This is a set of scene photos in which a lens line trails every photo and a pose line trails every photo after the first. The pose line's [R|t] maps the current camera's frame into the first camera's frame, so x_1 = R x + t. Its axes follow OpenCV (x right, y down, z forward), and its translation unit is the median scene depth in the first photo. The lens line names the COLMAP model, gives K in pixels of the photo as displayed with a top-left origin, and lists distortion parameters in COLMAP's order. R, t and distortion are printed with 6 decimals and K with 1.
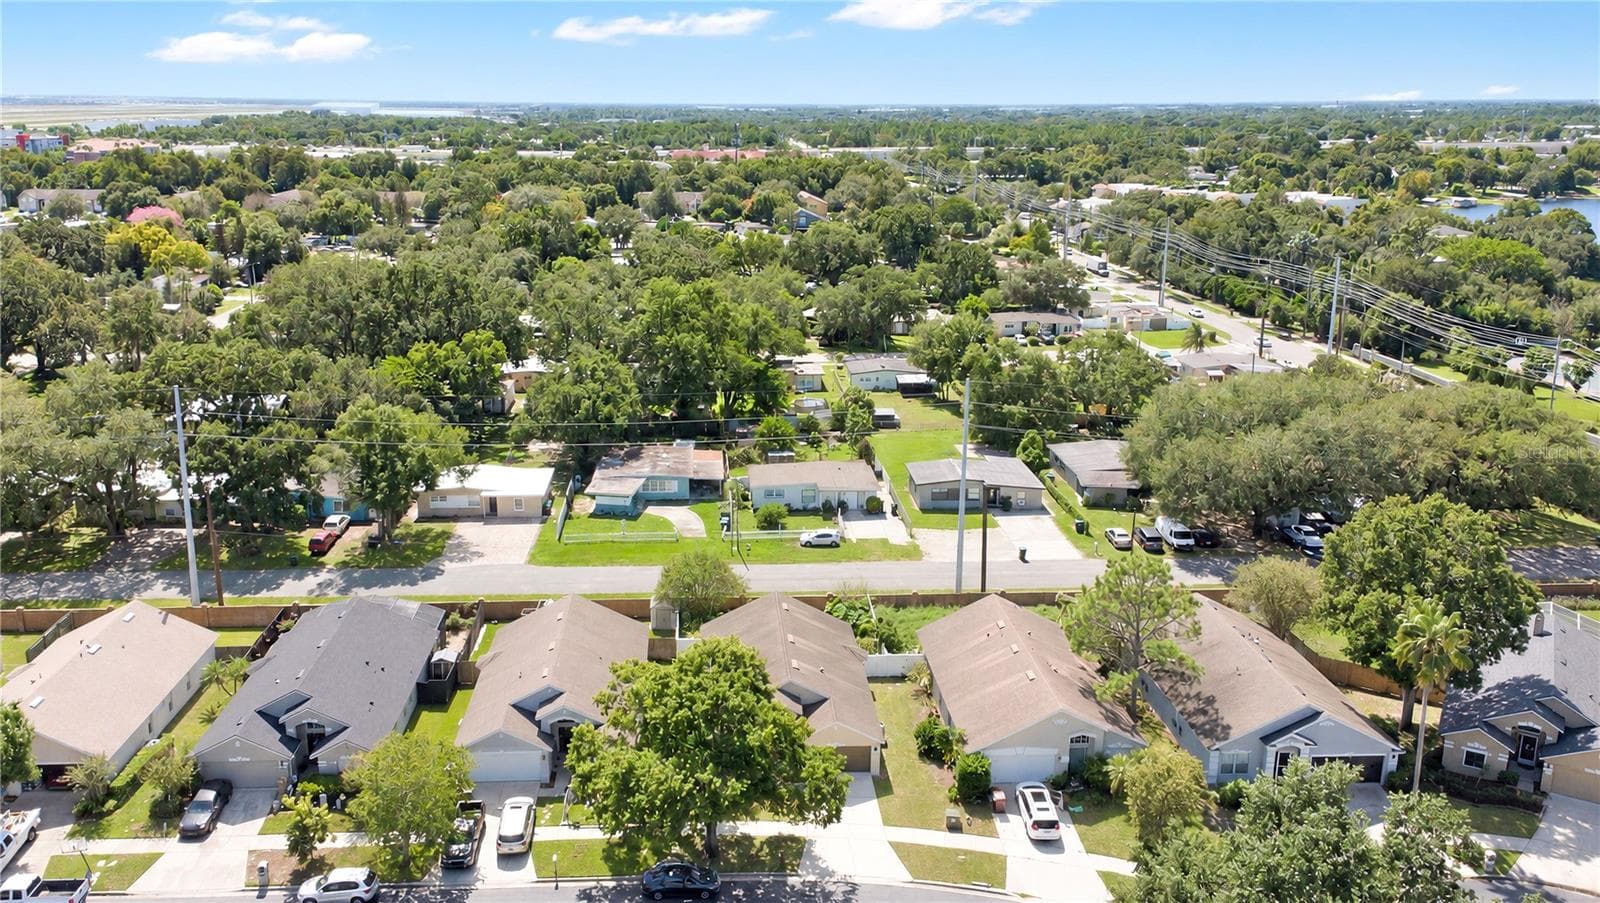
lens RADIAL K [[1215.7, 0, 800.0], [0, 1215.7, 451.5], [0, 0, 1]] dist [0.025508, 0.000789]
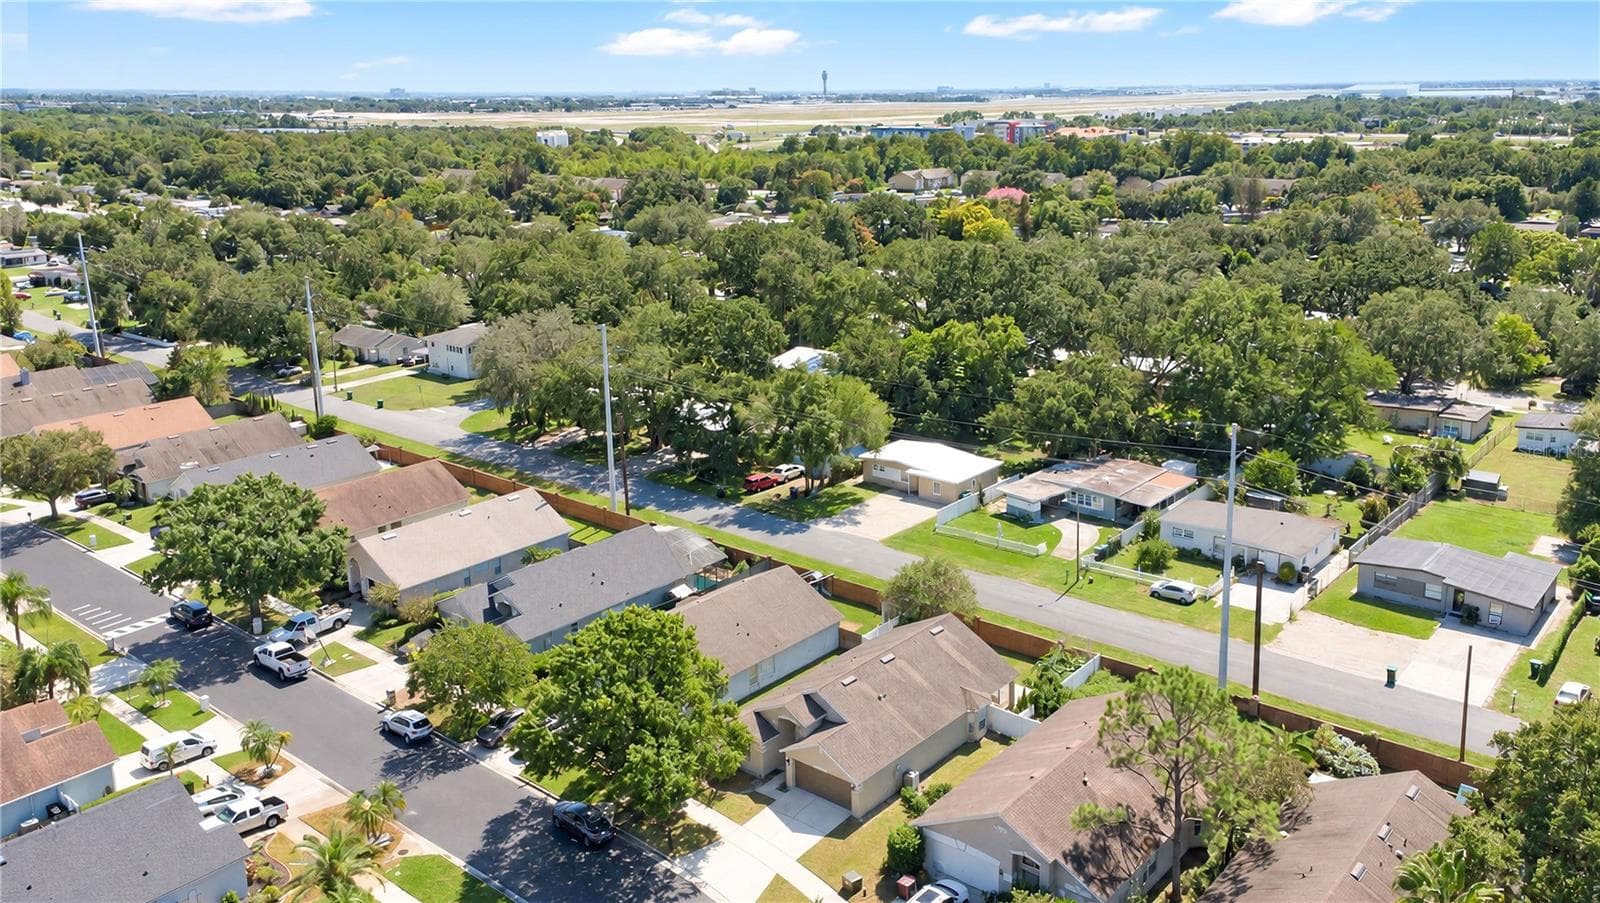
lens RADIAL K [[1262.0, 0, 800.0], [0, 1262.0, 451.5], [0, 0, 1]] dist [0.043902, 0.001243]
pose [[0.730996, 0.173654, -0.659916, 0.370332], [-0.173152, 0.982629, 0.066772, -0.036206], [0.660048, 0.065456, 0.748366, 0.146479]]
